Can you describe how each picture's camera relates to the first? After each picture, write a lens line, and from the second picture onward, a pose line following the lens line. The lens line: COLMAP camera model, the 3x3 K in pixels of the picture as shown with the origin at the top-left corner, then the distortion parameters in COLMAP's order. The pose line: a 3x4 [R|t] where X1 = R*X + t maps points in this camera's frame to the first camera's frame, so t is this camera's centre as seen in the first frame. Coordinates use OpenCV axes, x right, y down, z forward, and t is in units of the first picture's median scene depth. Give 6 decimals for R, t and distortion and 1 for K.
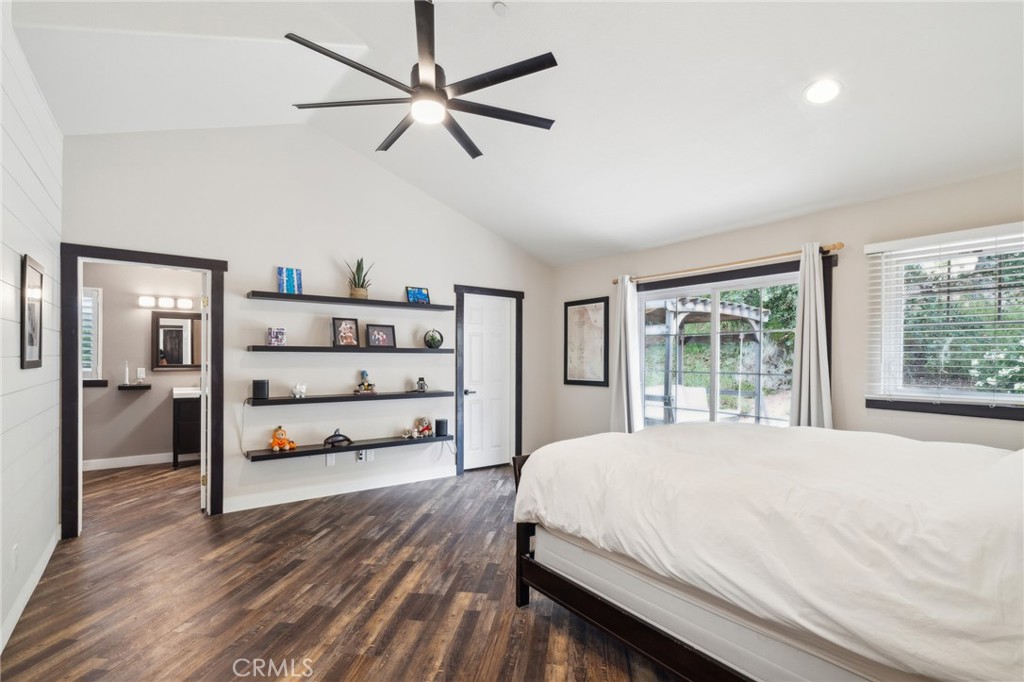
lens RADIAL K [[472.7, 0, 512.8], [0, 472.7, 330.7], [0, 0, 1]] dist [-0.000739, -0.000036]
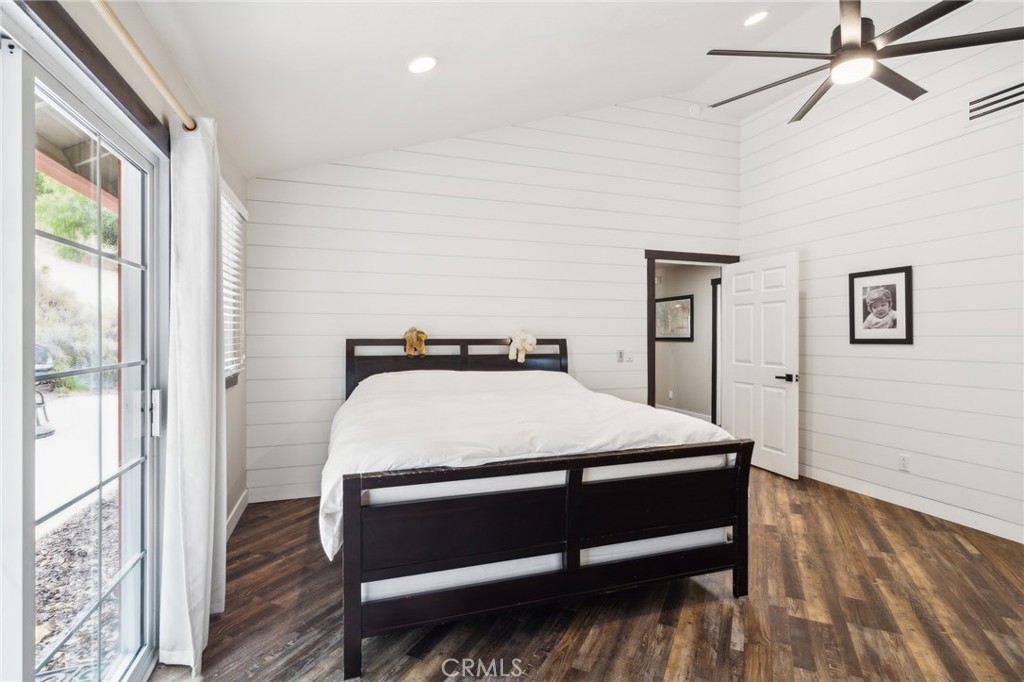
lens RADIAL K [[497.8, 0, 512.0], [0, 497.8, 341.0], [0, 0, 1]] dist [0.002872, 0.000310]
pose [[-0.952119, -0.003903, 0.305704, 0.153552], [-0.015731, 0.999219, -0.036237, 0.110061], [-0.305324, -0.039311, -0.951437, 2.097908]]
